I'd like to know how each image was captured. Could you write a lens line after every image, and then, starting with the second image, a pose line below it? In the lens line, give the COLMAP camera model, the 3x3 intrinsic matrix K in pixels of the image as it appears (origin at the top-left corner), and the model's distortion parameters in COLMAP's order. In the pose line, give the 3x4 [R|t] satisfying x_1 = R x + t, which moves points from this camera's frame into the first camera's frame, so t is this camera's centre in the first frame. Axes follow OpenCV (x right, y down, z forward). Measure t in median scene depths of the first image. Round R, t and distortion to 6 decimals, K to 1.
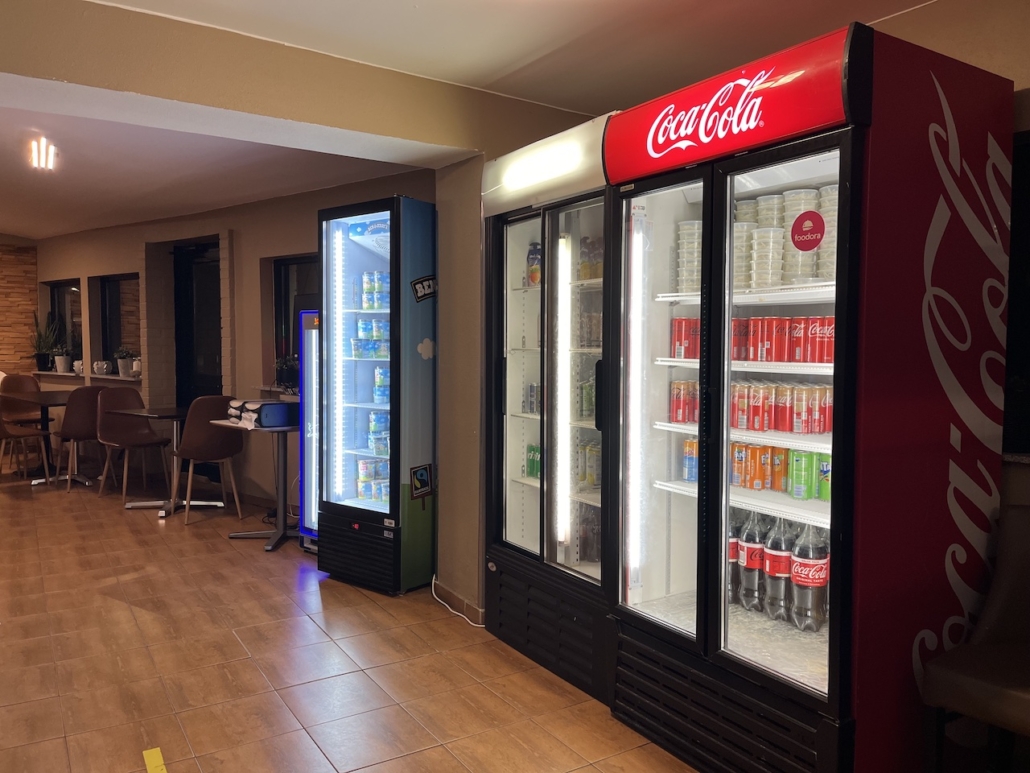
lens RADIAL K [[780.4, 0, 511.0], [0, 780.4, 390.8], [0, 0, 1]] dist [0.051847, -0.068381]
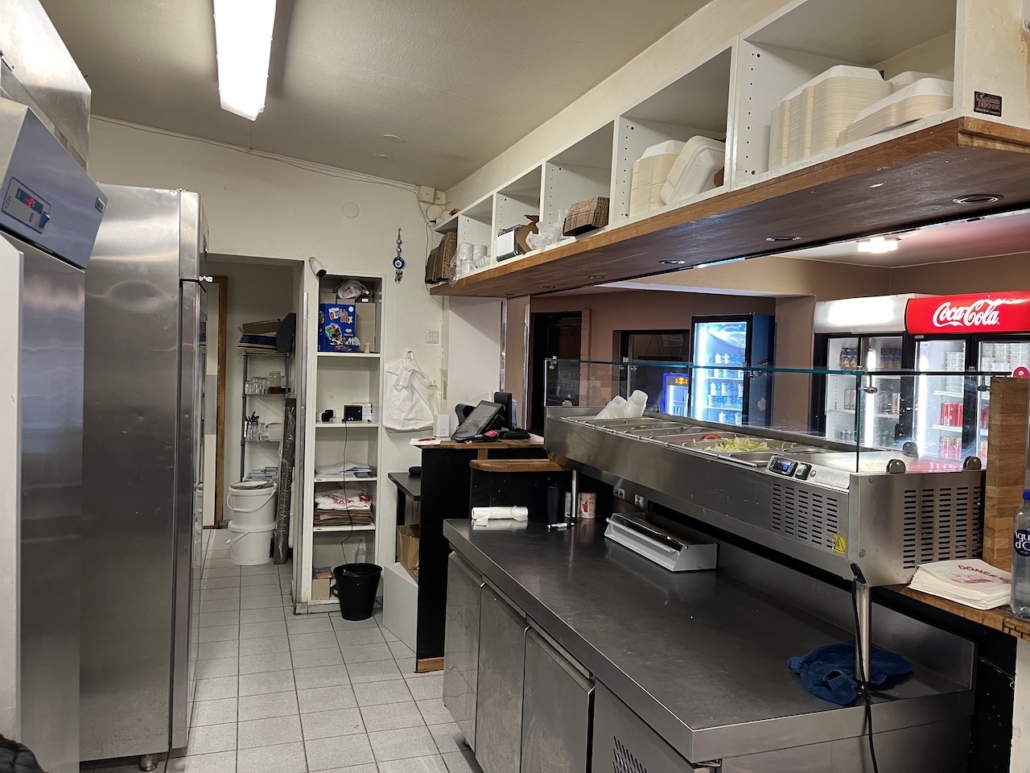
lens RADIAL K [[780.4, 0, 520.2], [0, 780.4, 380.0], [0, 0, 1]] dist [0.051847, -0.068381]
pose [[0.974223, 0.025291, -0.224164, -0.394100], [-0.031846, 0.999163, -0.025674, -0.077775], [0.223327, 0.032151, 0.974213, -1.165989]]
